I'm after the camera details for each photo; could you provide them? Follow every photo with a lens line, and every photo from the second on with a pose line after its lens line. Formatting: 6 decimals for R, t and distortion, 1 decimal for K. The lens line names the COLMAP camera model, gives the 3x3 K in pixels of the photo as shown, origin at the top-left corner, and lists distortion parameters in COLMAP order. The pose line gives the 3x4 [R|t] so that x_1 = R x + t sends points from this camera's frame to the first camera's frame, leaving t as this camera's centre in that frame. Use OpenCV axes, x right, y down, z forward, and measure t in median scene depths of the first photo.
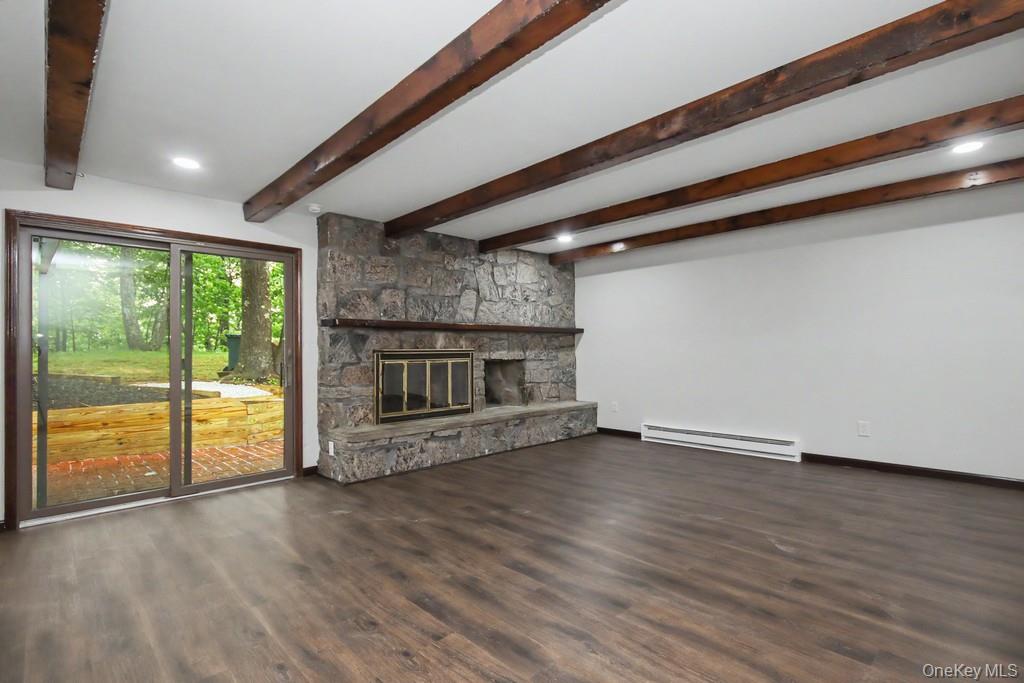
lens RADIAL K [[480.7, 0, 520.7], [0, 480.7, 345.3], [0, 0, 1]] dist [0.002693, 0.000177]
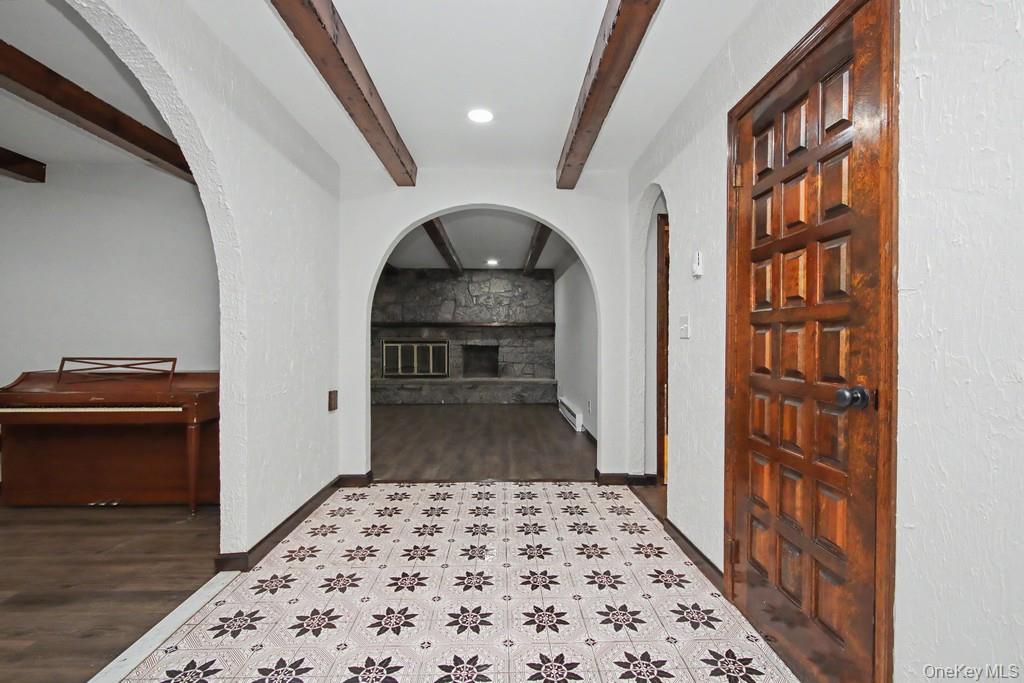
lens RADIAL K [[480.7, 0, 515.6], [0, 480.7, 342.6], [0, 0, 1]] dist [0.002693, 0.000177]
pose [[0.743906, 0.014452, -0.668128, 1.166964], [-0.000140, 0.999769, 0.021470, -0.011970], [0.668284, -0.015878, 0.743737, -0.033846]]
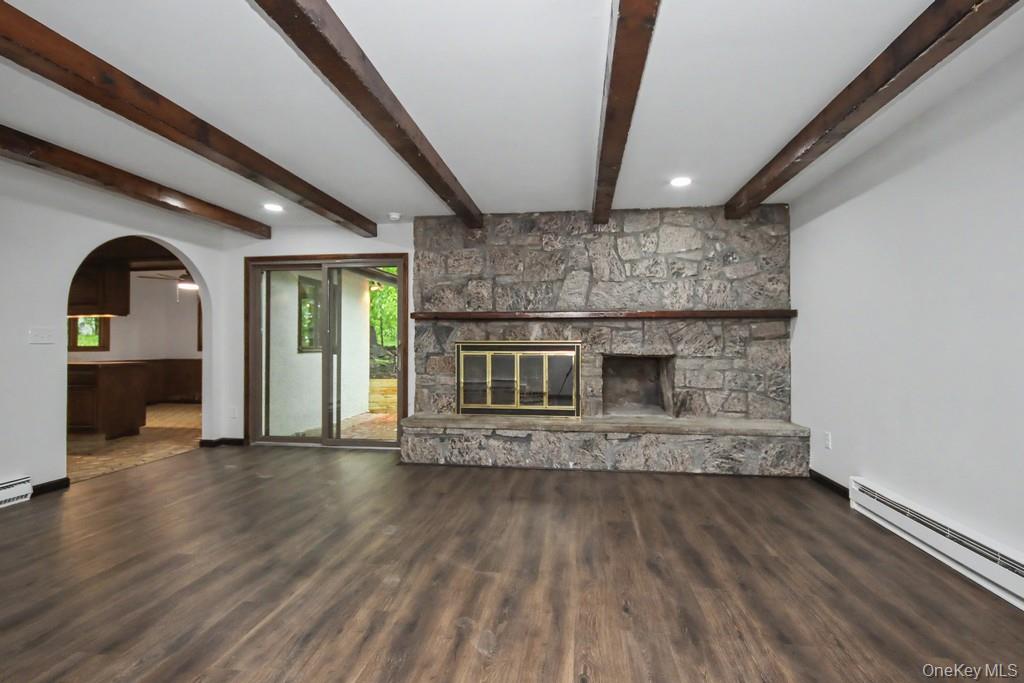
lens RADIAL K [[480.7, 0, 512.9], [0, 480.7, 341.6], [0, 0, 1]] dist [0.002693, 0.000177]
pose [[0.620624, 0.008695, -0.784060, 0.506709], [0.002067, 0.999917, 0.012725, -0.002121], [0.784106, -0.009519, 0.620554, 0.401801]]
